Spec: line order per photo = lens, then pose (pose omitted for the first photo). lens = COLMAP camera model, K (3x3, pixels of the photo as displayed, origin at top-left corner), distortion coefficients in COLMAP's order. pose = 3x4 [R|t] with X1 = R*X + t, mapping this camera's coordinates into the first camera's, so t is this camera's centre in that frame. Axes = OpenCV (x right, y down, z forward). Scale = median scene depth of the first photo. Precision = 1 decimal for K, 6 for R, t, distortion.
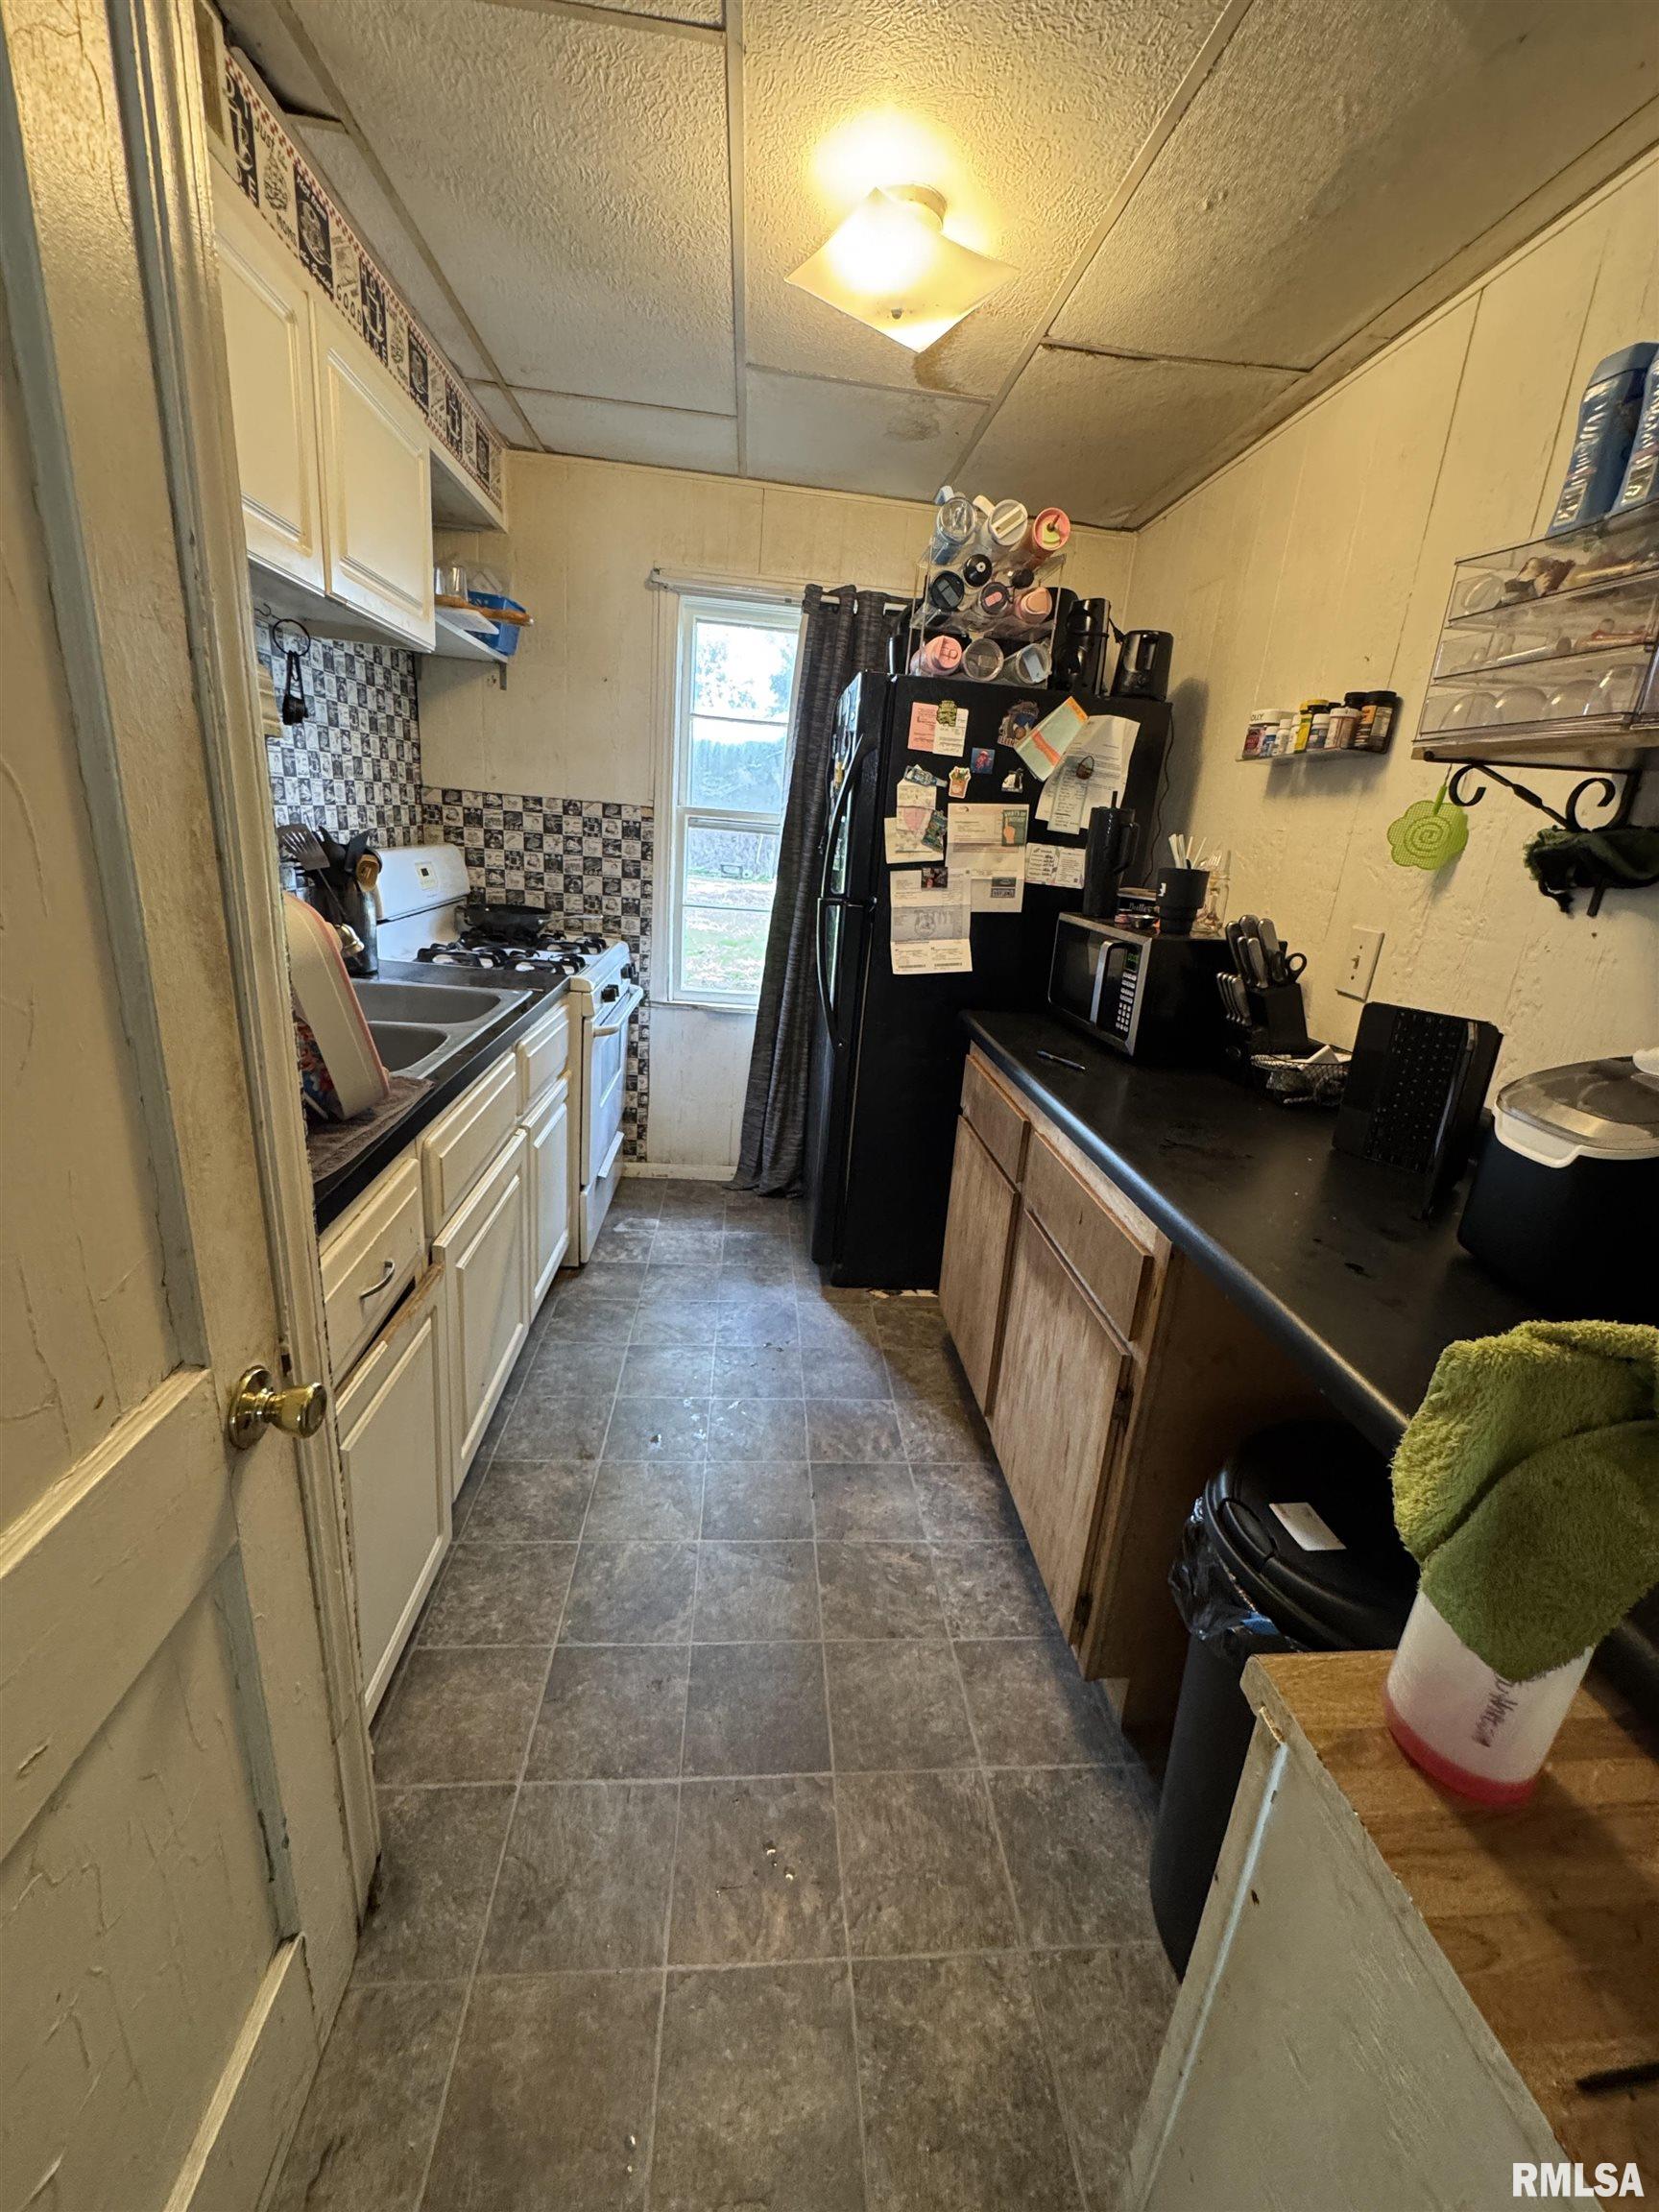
lens RADIAL K [[882.4, 0, 832.4], [0, 882.4, 1095.3], [0, 0, 1]] dist [-0.002263, 0.000705]
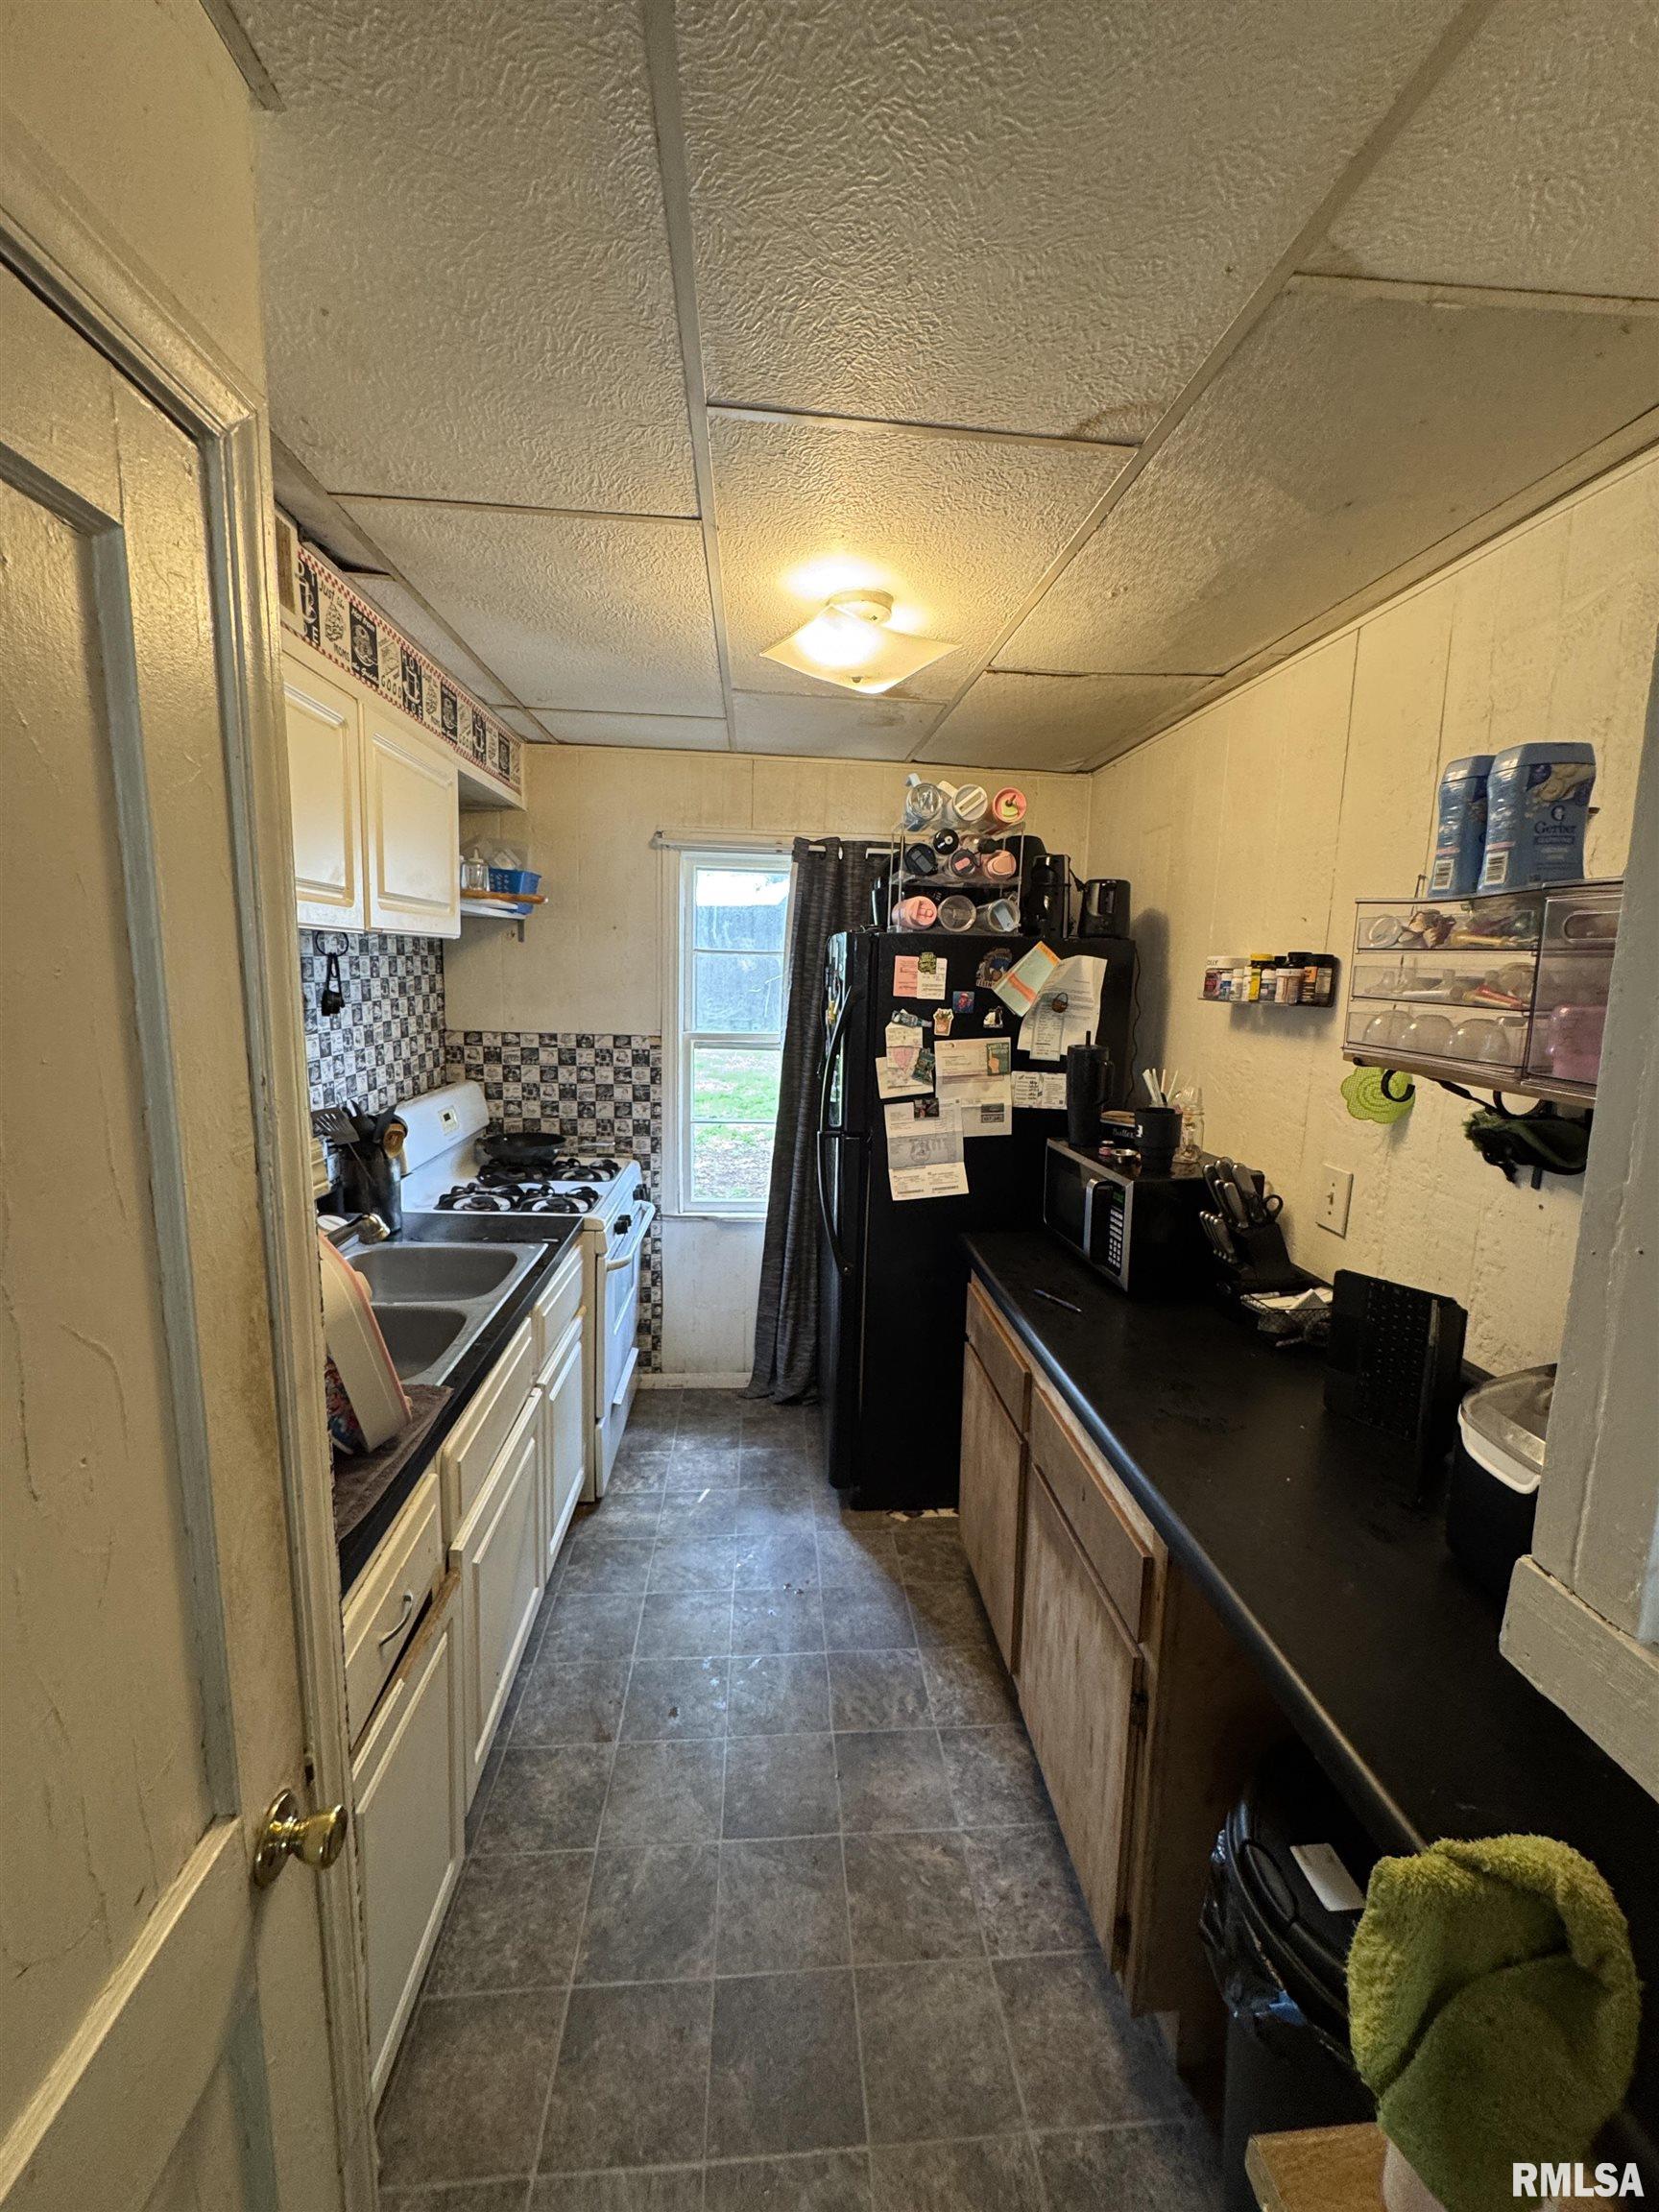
lens RADIAL K [[882.4, 0, 832.7], [0, 882.4, 1097.1], [0, 0, 1]] dist [-0.002263, 0.000705]
pose [[0.998598, -0.051190, -0.013458, 0.025373], [0.048614, 0.987600, -0.149273, -0.147363], [0.020932, 0.148409, 0.988704, -0.065600]]
